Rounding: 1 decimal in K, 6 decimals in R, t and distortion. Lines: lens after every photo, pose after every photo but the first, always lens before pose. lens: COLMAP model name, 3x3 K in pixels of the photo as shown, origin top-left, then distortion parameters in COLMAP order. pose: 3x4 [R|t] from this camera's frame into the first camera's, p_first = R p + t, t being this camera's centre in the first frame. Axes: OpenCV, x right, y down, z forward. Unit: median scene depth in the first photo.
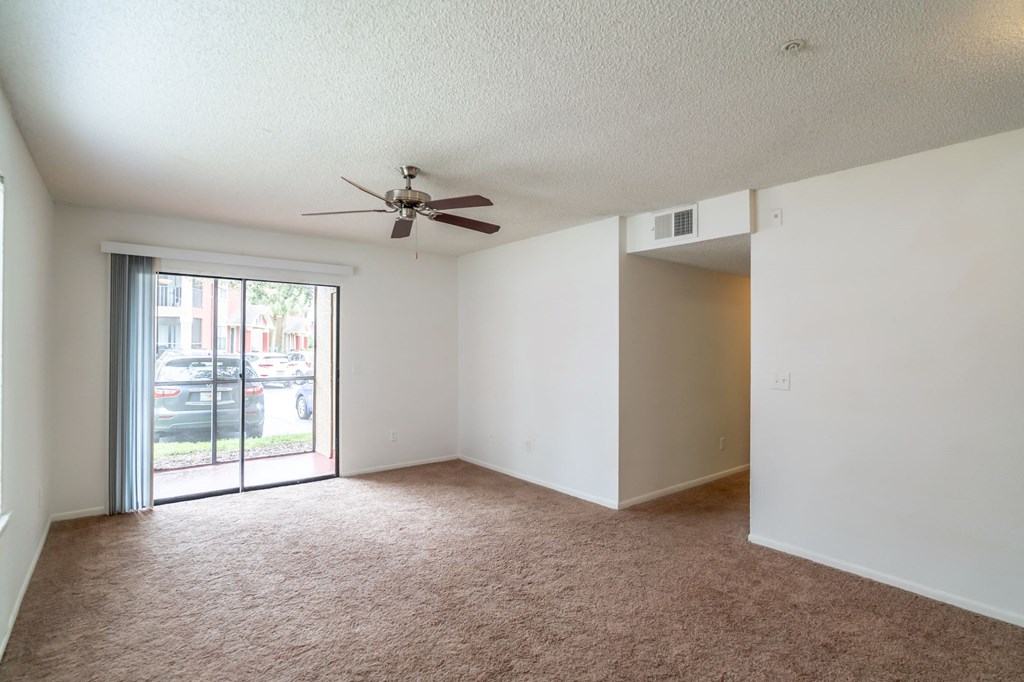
lens RADIAL K [[497.3, 0, 512.1], [0, 497.3, 344.1], [0, 0, 1]] dist [-0.035676, 0.022467]
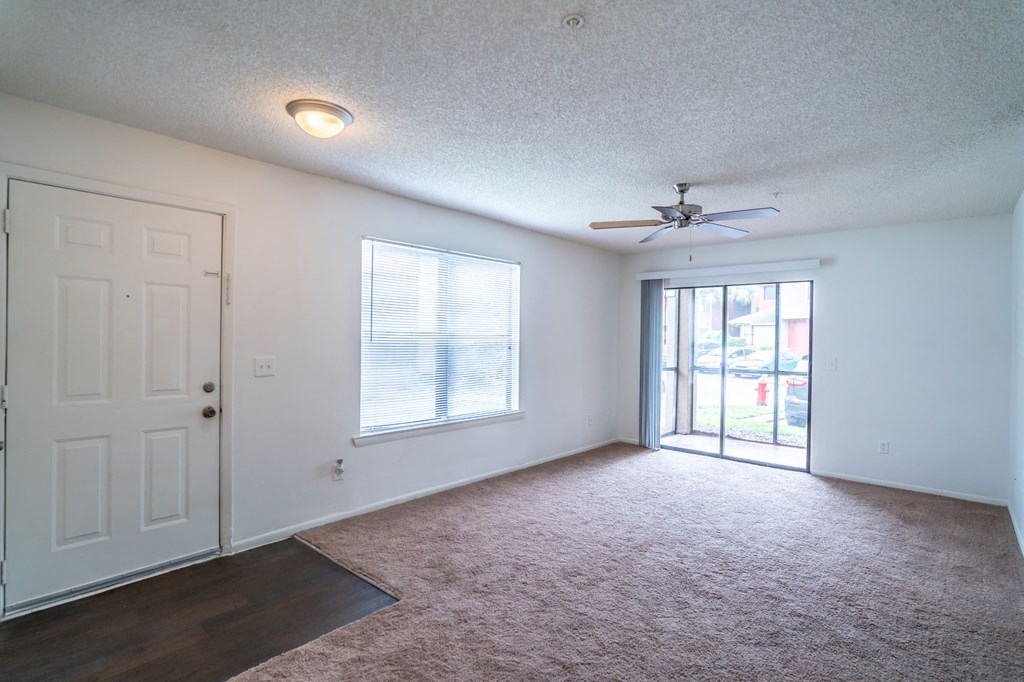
lens RADIAL K [[497.3, 0, 512.1], [0, 497.3, 344.1], [0, 0, 1]] dist [-0.035676, 0.022467]
pose [[0.166496, 0.009139, -0.986000, 0.650339], [-0.009824, 0.999923, 0.007609, 0.010996], [0.985993, 0.008420, 0.166573, 0.308865]]
